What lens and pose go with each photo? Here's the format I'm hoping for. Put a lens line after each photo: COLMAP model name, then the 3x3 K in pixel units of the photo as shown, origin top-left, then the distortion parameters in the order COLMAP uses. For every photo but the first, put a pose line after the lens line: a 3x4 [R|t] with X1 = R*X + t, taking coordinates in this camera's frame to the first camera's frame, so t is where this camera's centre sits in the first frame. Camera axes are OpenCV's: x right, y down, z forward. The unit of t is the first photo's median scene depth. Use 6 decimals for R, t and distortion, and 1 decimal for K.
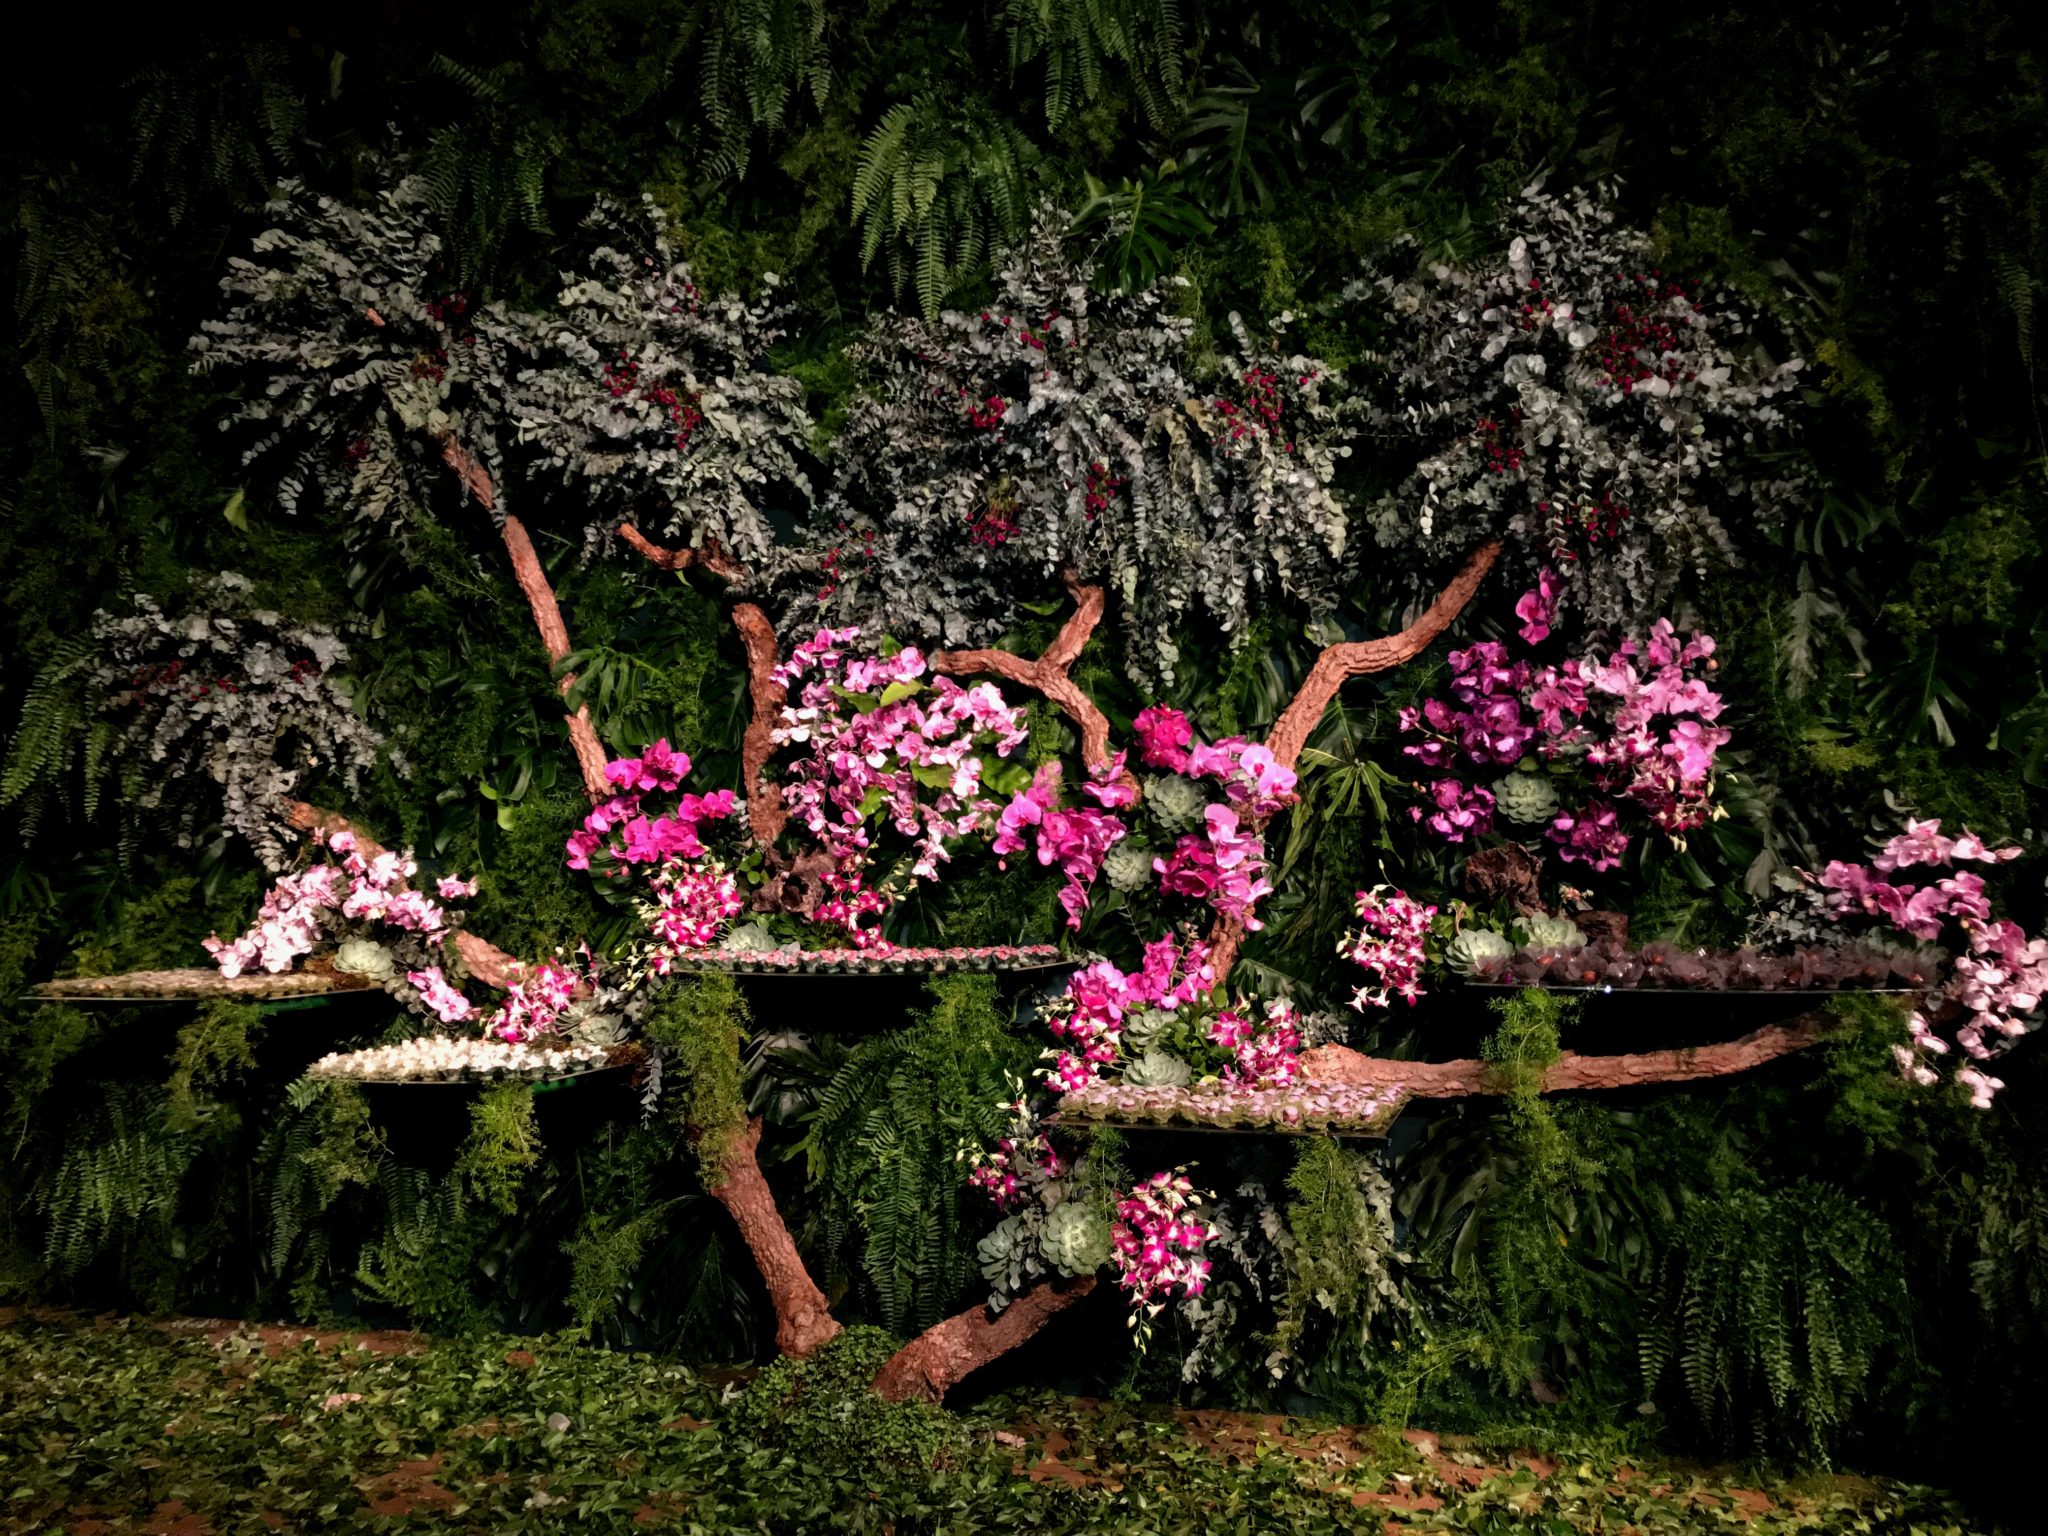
lens RADIAL K [[1685.7, 0, 1003.3], [0, 1685.7, 724.1], [0, 0, 1]] dist [0.045152, -0.031123]
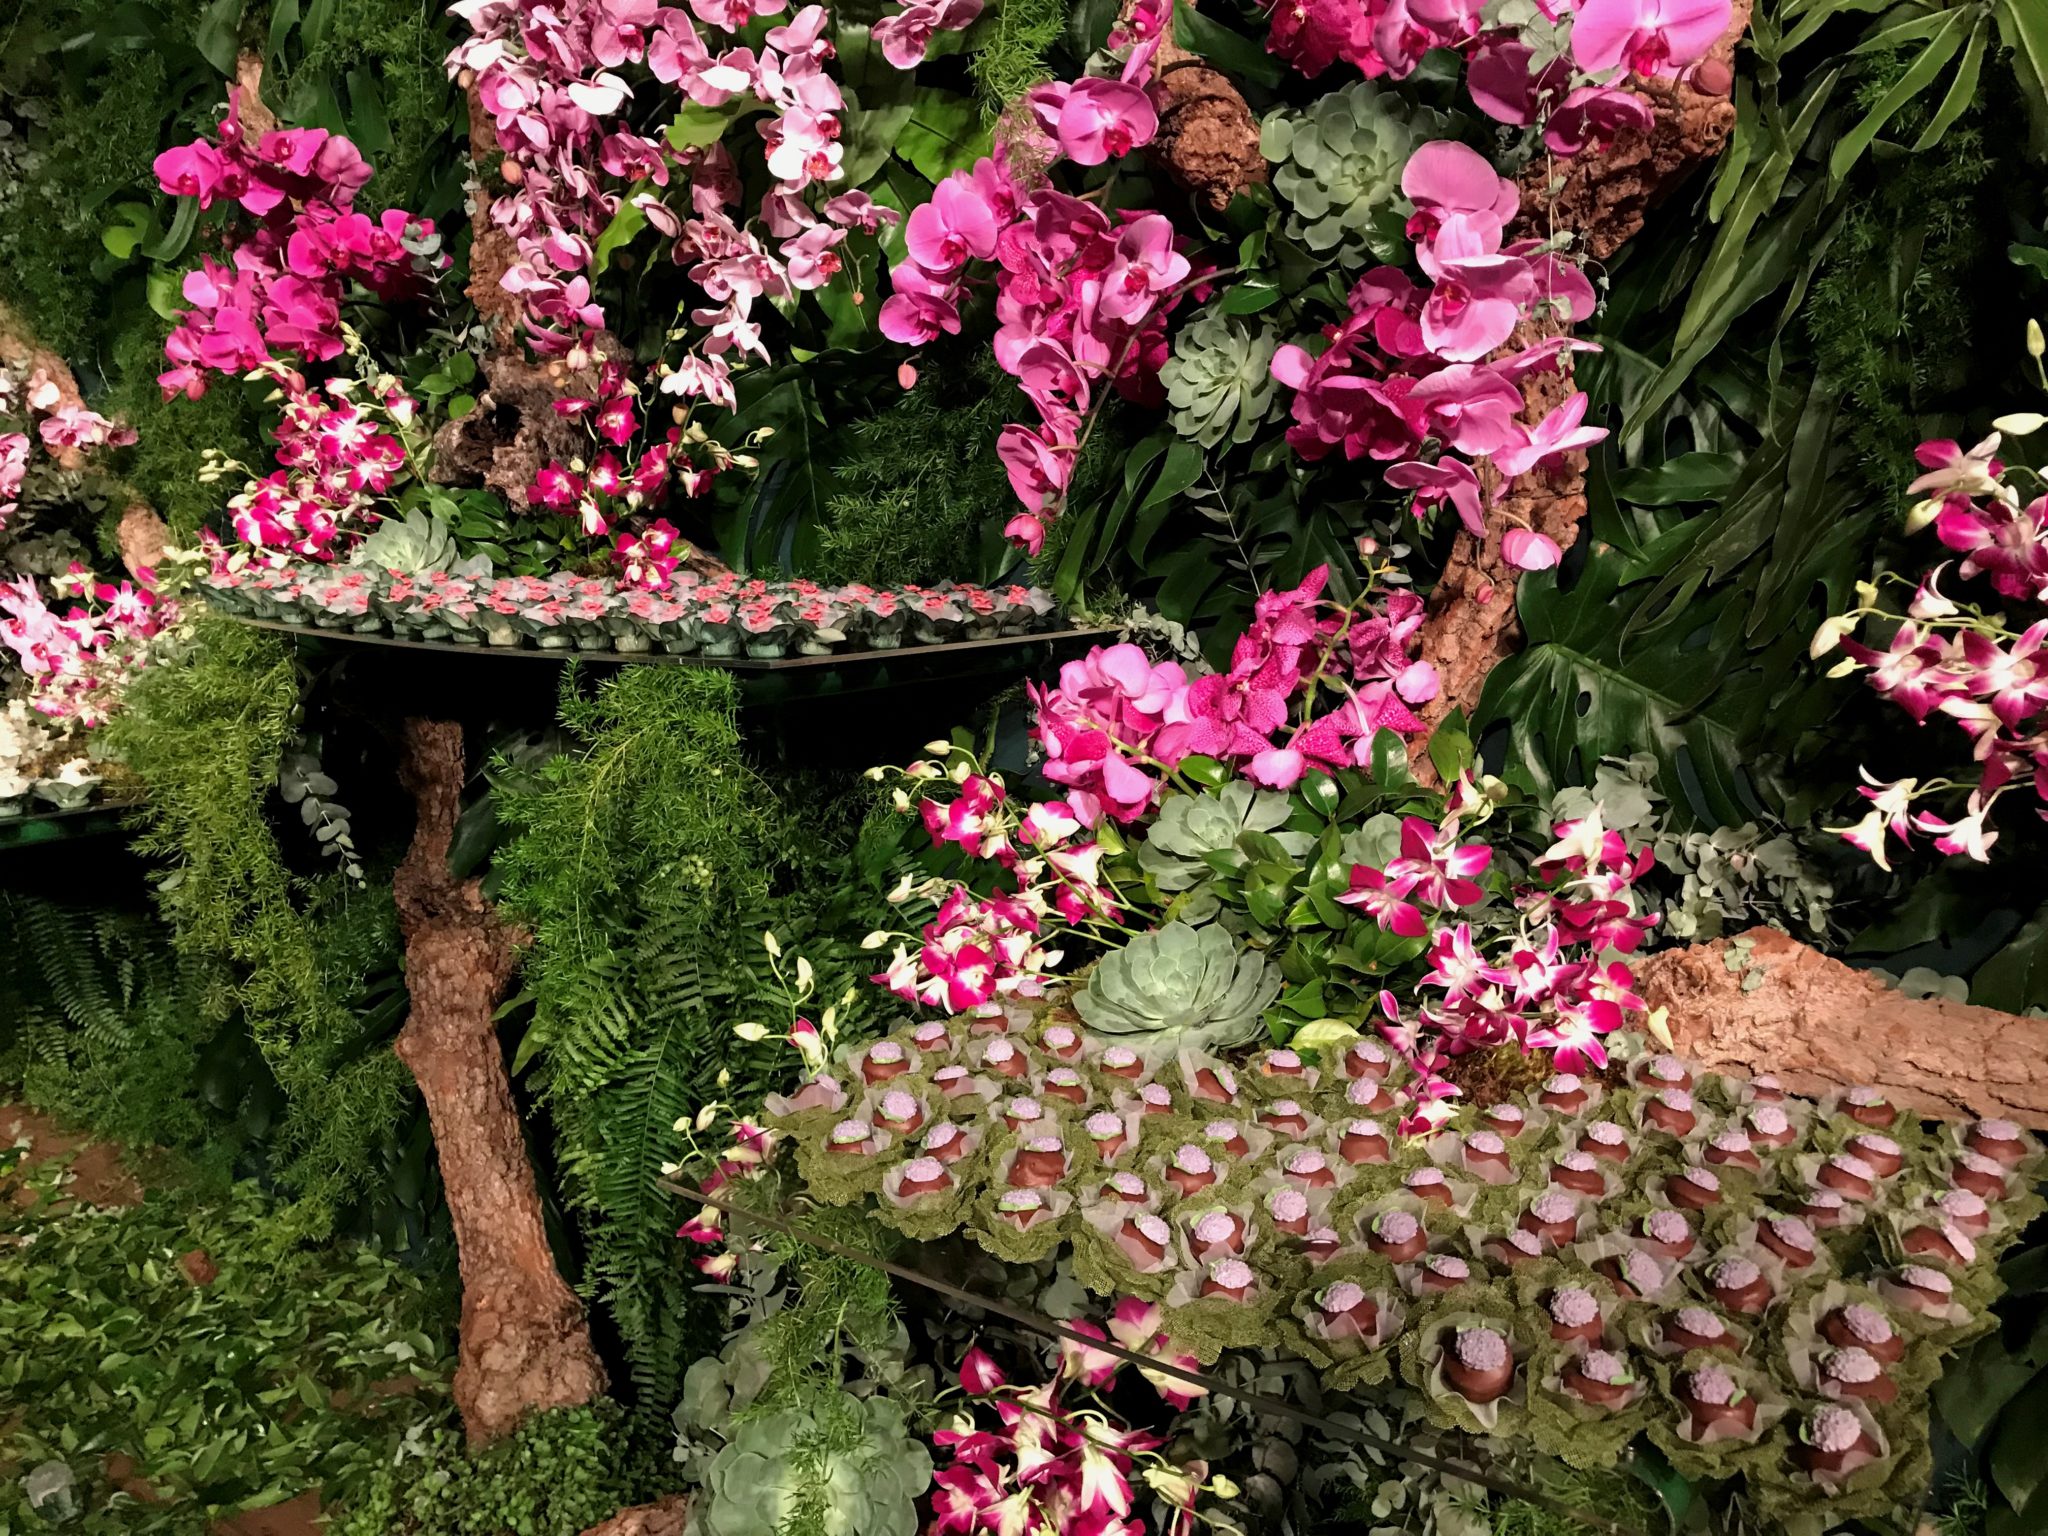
lens RADIAL K [[1685.7, 0, 1032.9], [0, 1685.7, 763.4], [0, 0, 1]] dist [0.045152, -0.031123]
pose [[0.959963, 0.065024, -0.272477, 0.144551], [0.006106, 0.967598, 0.252421, 0.076571], [0.280061, -0.243978, 0.928461, 0.666613]]
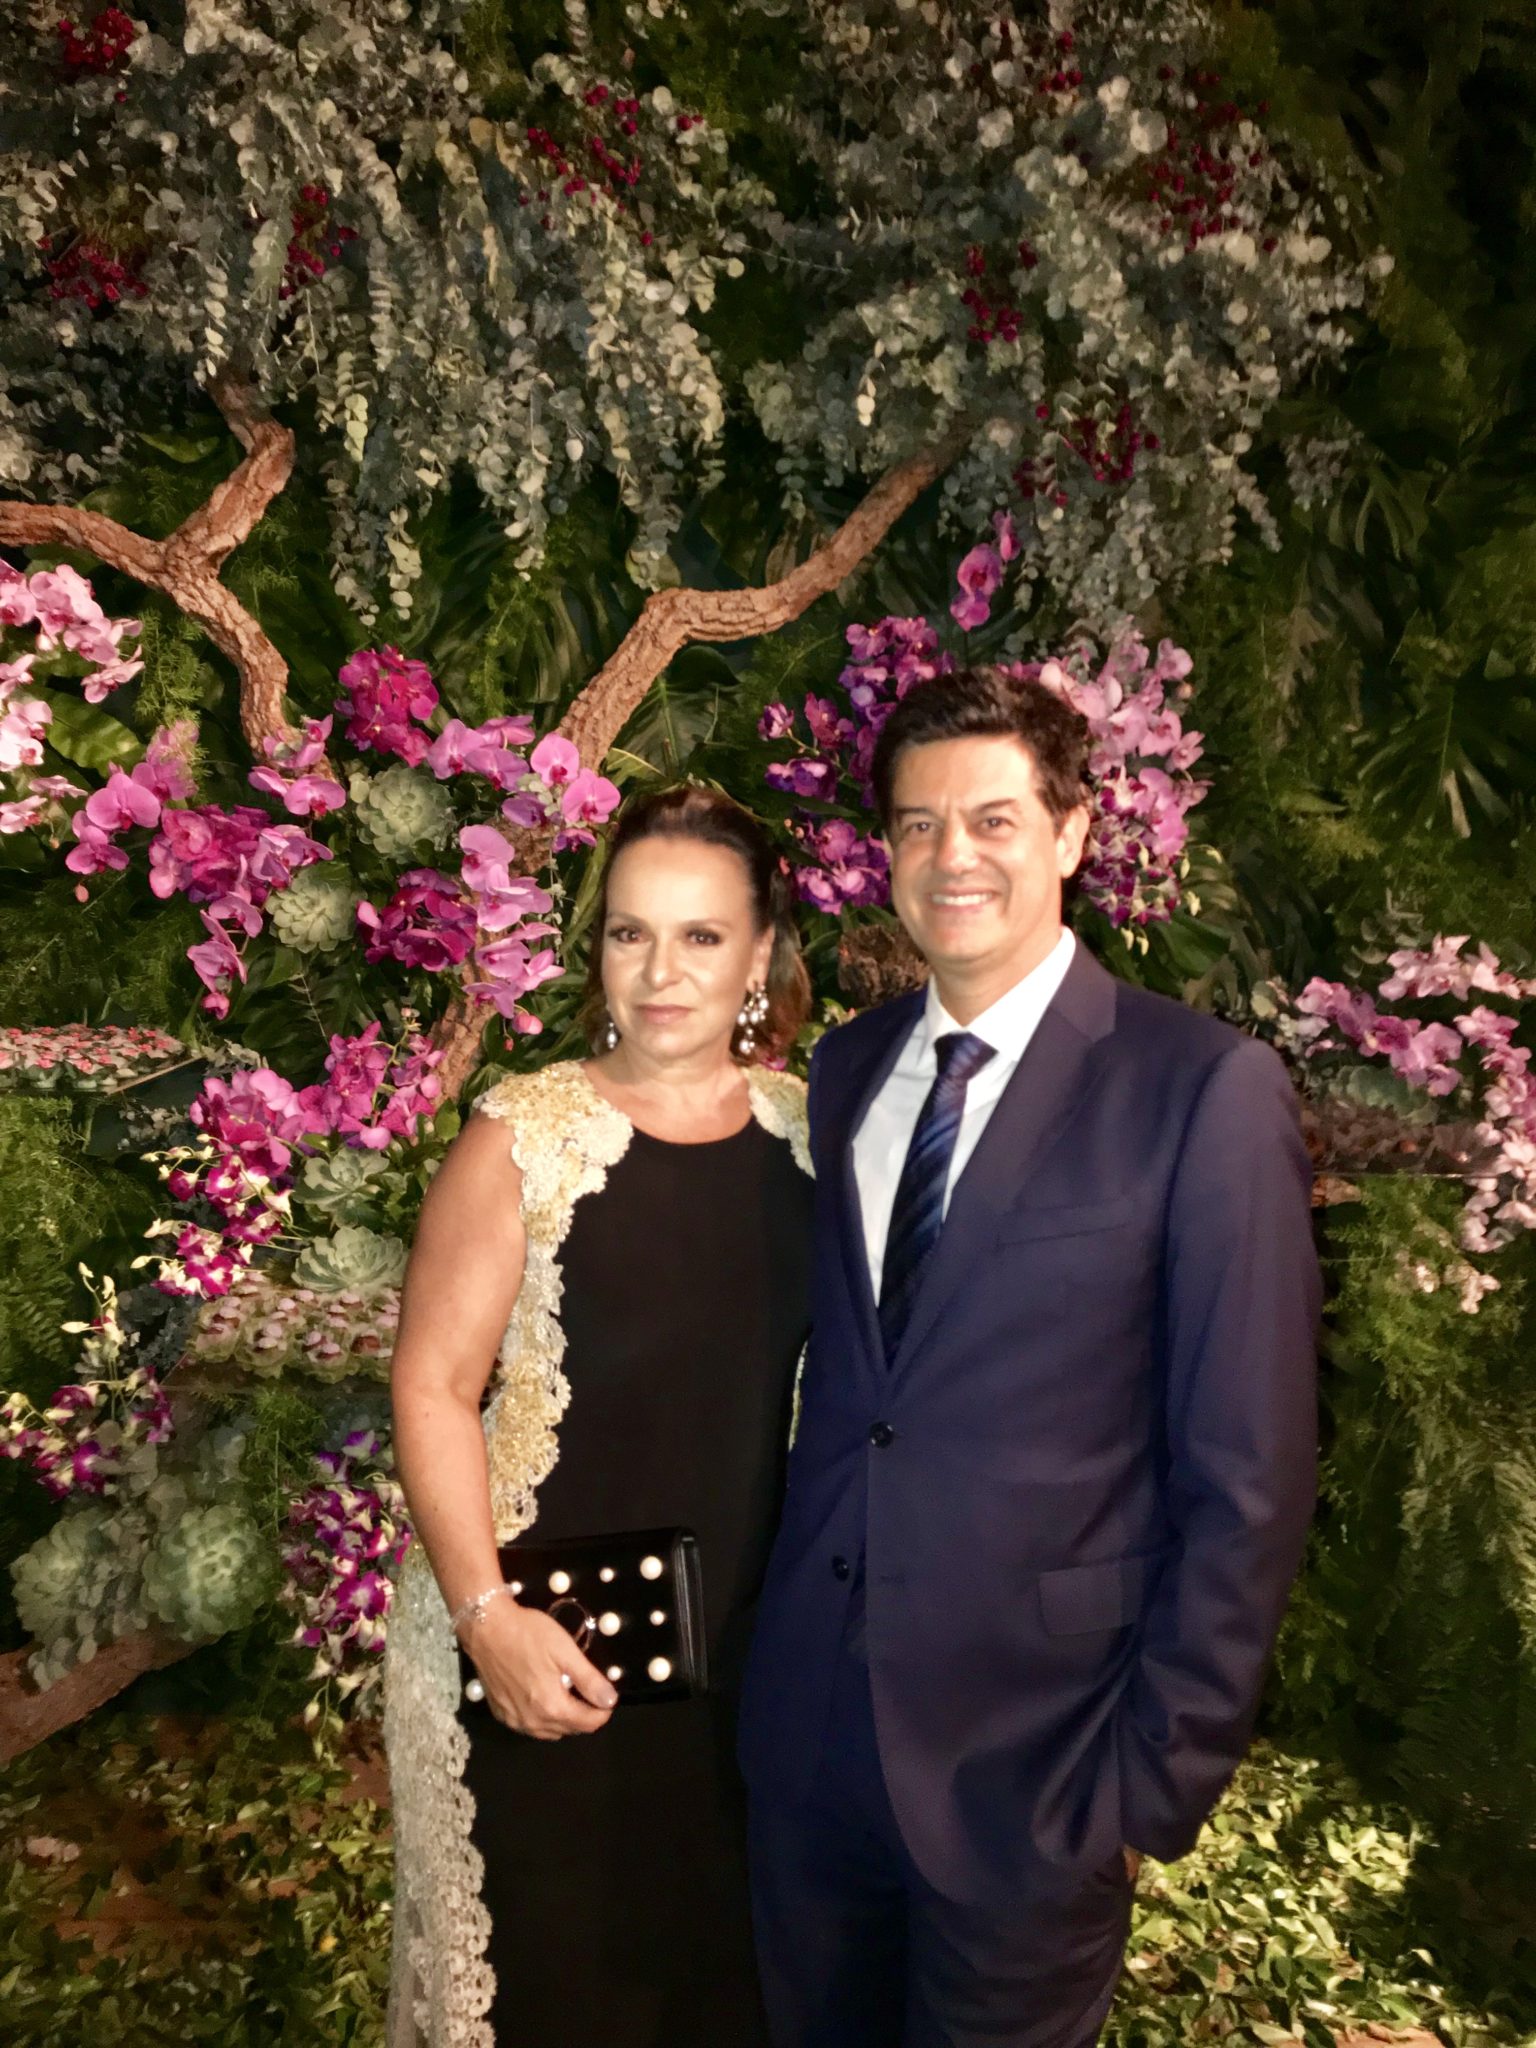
lens RADIAL K [[1685.7, 0, 805.9], [0, 1685.7, 999.2], [0, 0, 1]] dist [0.045152, -0.031123]
pose [[0.899872, 0.041488, 0.434176, -0.030049], [-0.114925, 0.982841, 0.144276, 0.007607], [-0.420741, -0.179728, 0.889199, 0.394094]]
